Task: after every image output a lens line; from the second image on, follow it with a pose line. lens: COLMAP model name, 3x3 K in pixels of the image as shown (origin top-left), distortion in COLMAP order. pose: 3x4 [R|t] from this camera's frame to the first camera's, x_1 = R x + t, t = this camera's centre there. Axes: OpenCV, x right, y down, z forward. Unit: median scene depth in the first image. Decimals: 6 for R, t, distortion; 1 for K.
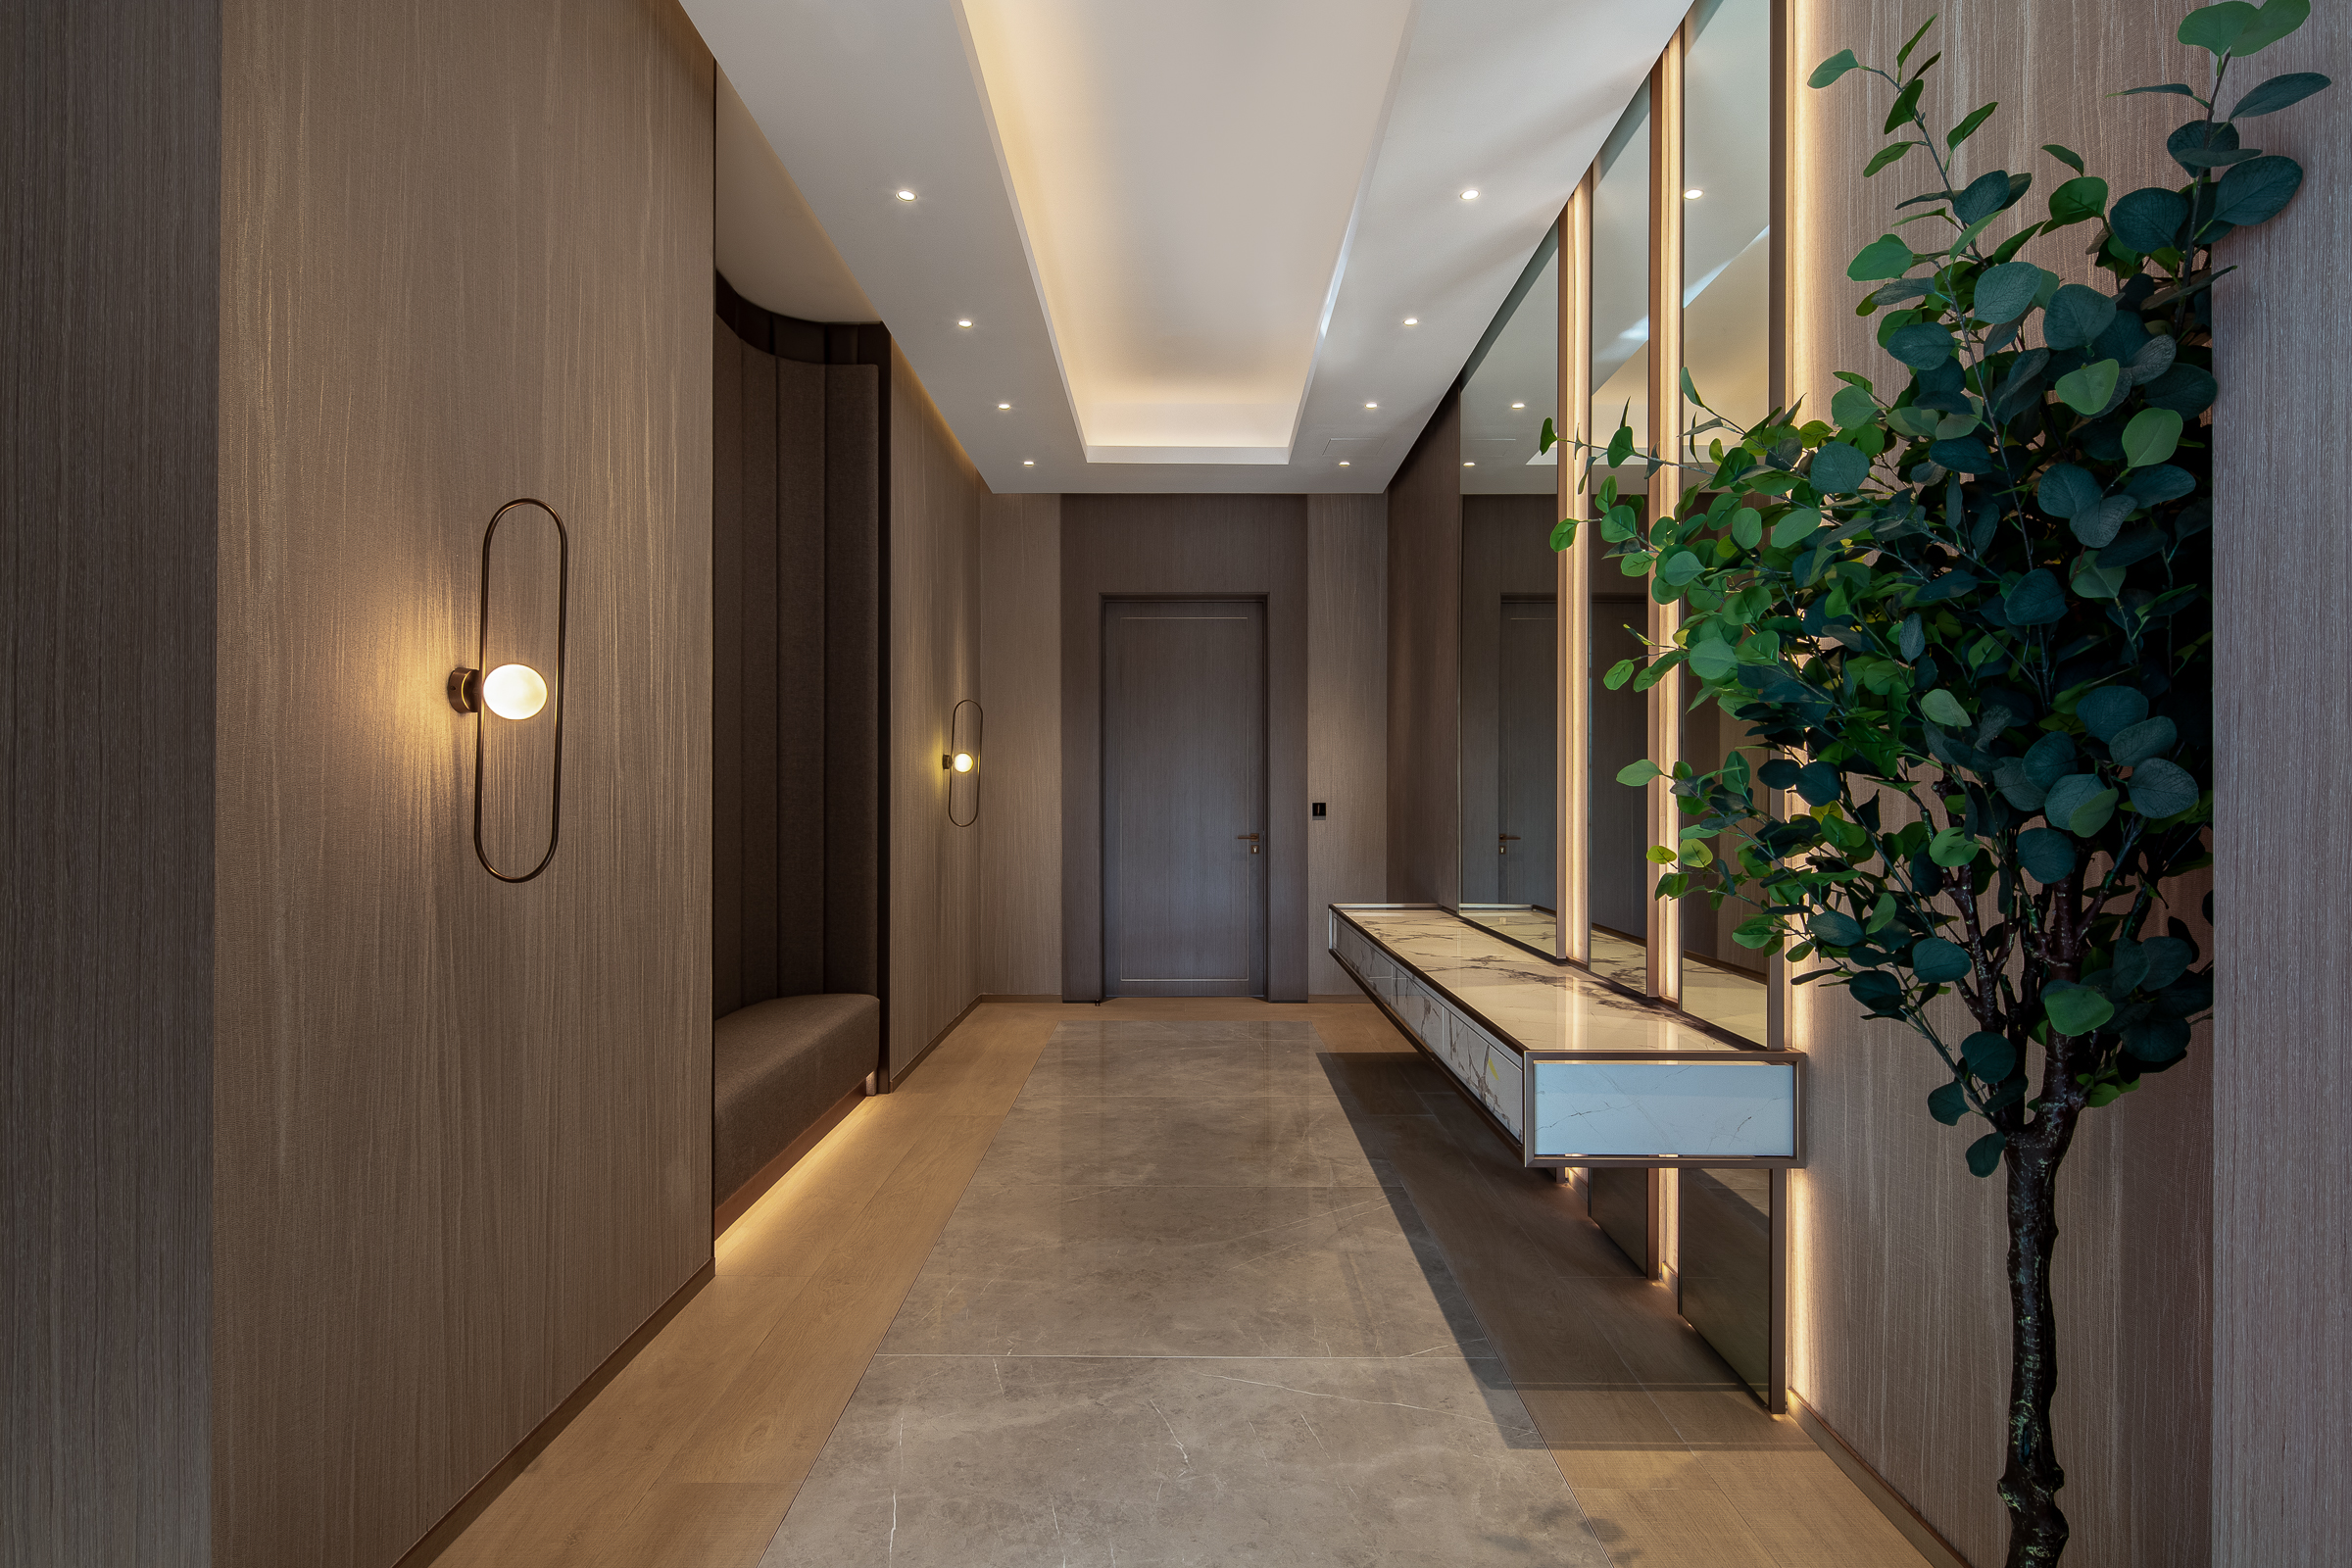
lens RADIAL K [[1152.2, 0, 1175.4], [0, 1152.2, 791.9], [0, 0, 1]] dist [0.000053, 0.000002]
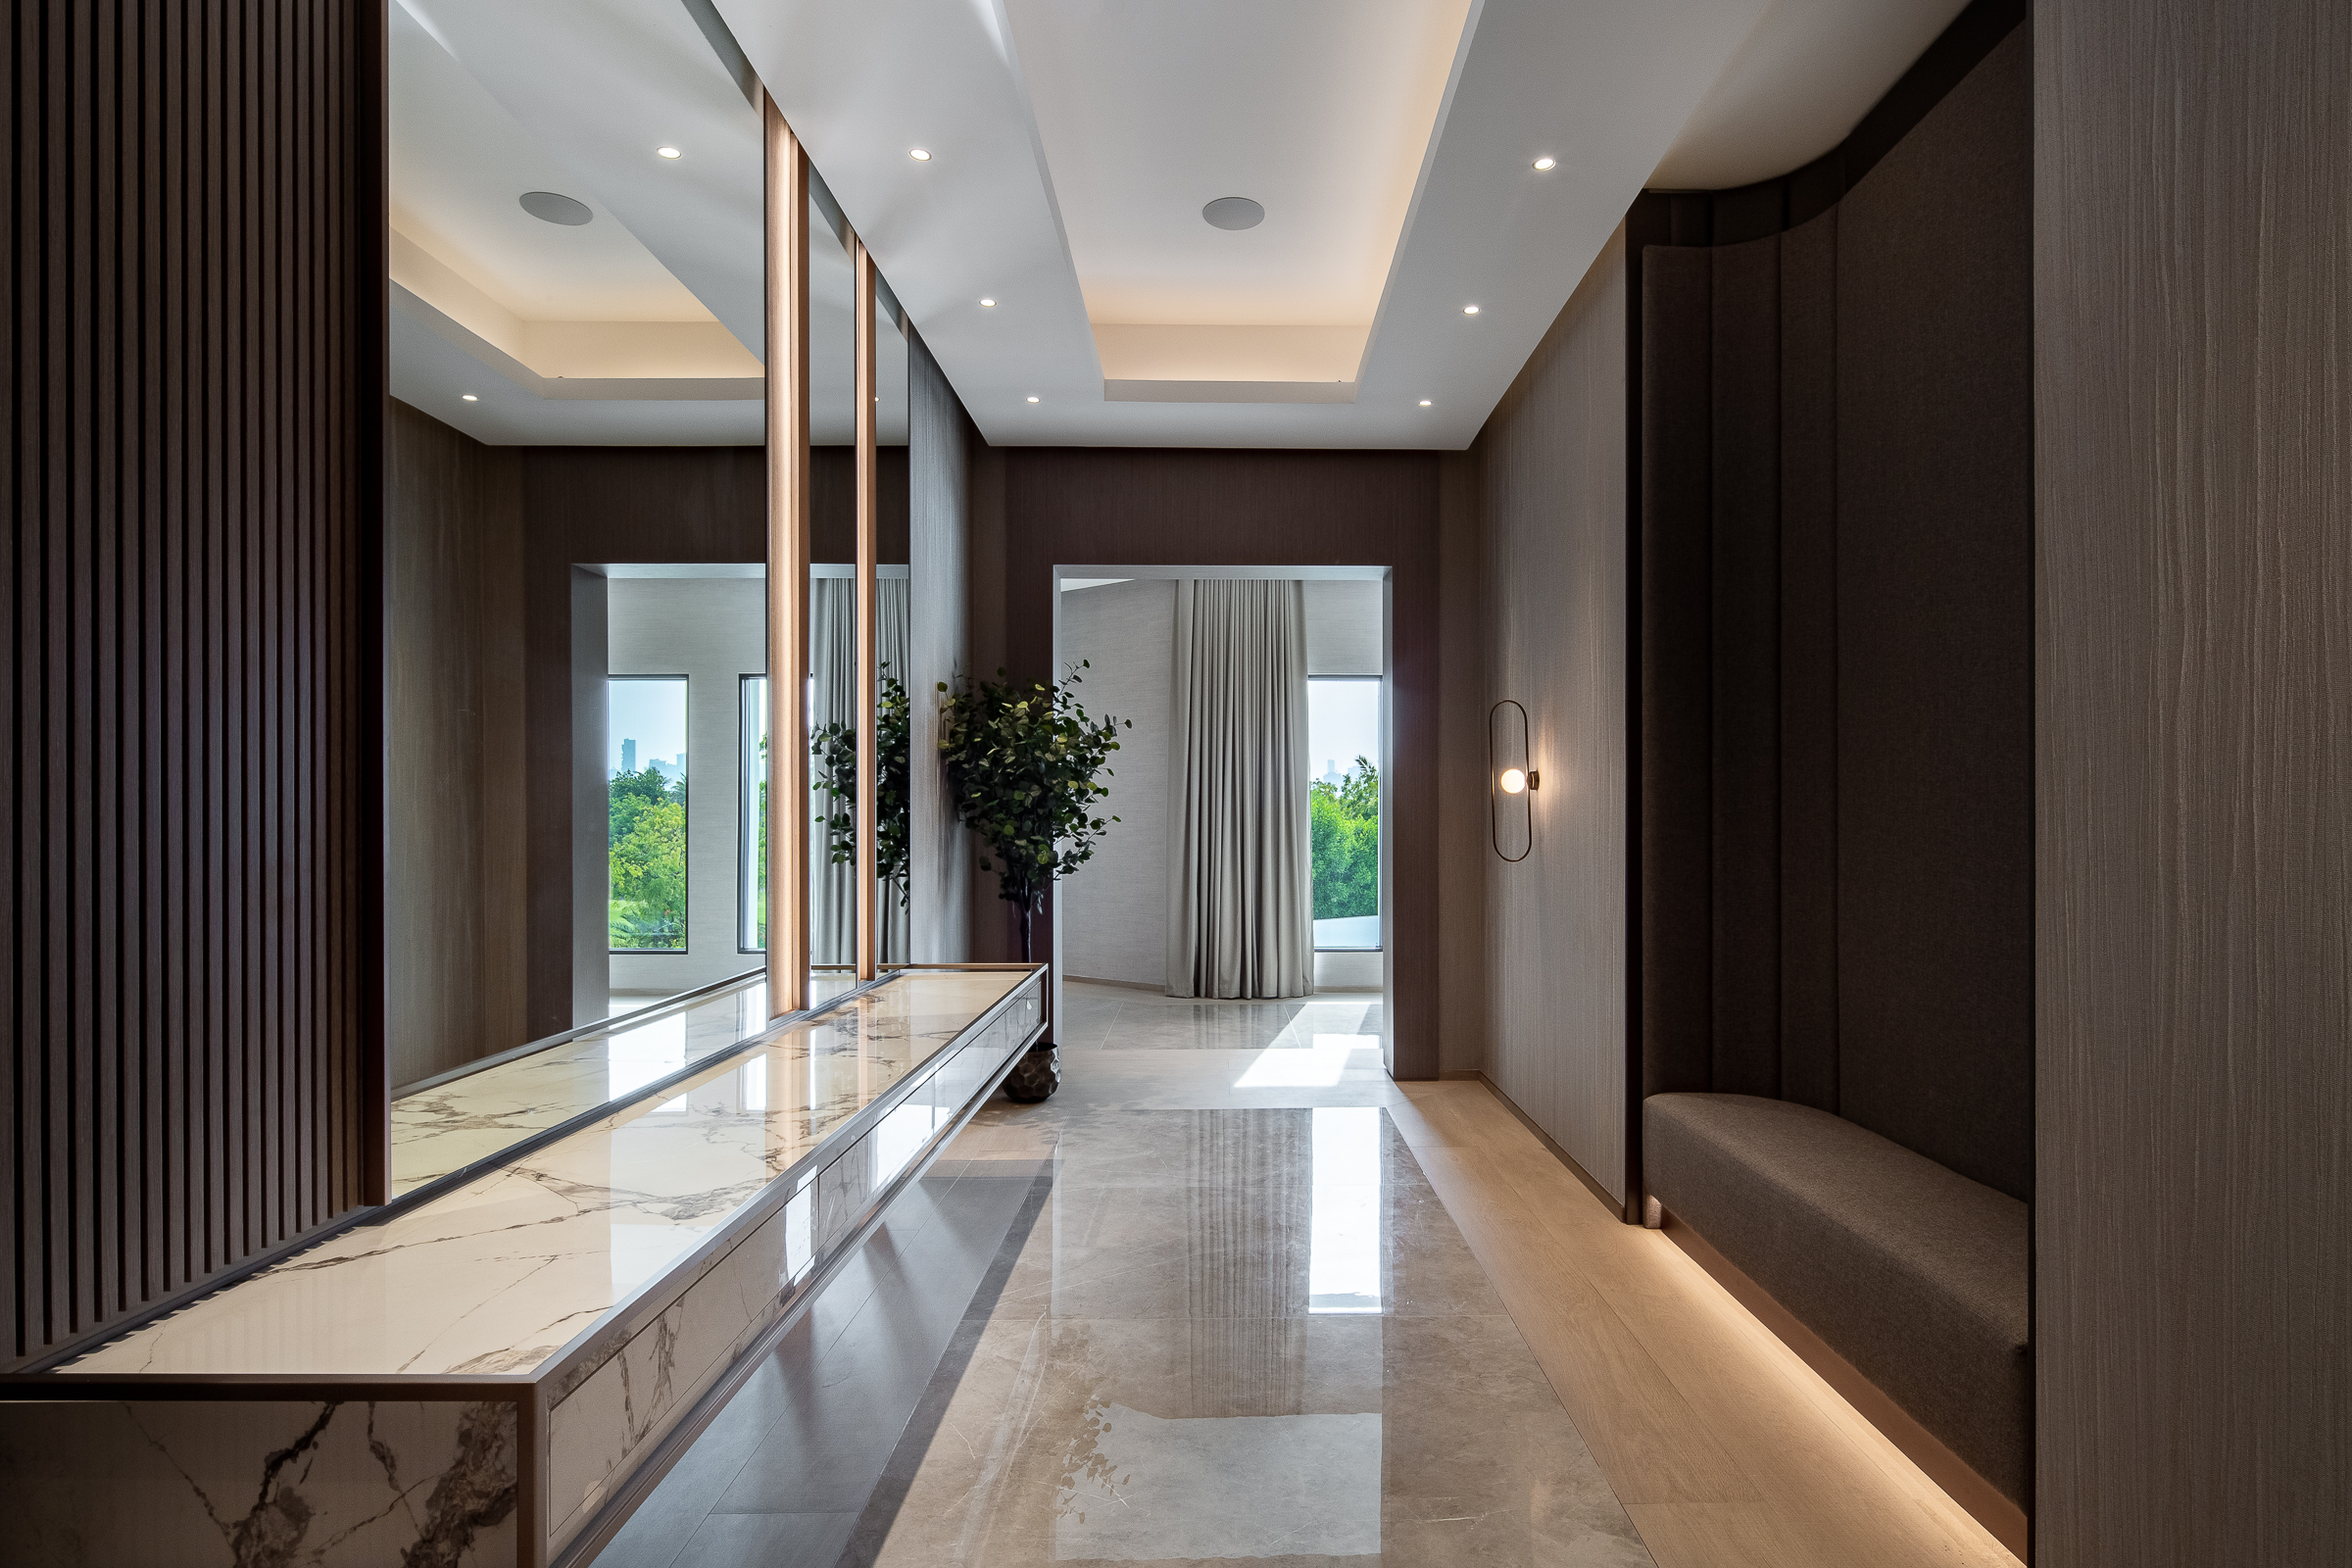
lens RADIAL K [[1159.0, 0, 1181.3], [0, 1159.0, 831.1], [0, 0, 1]] dist [0.000098, 0.000008]
pose [[-0.999671, -0.003300, 0.025417, 0.032177], [-0.003296, 0.999995, 0.000186, 0.009005], [-0.025418, 0.000103, -0.999677, 2.104088]]
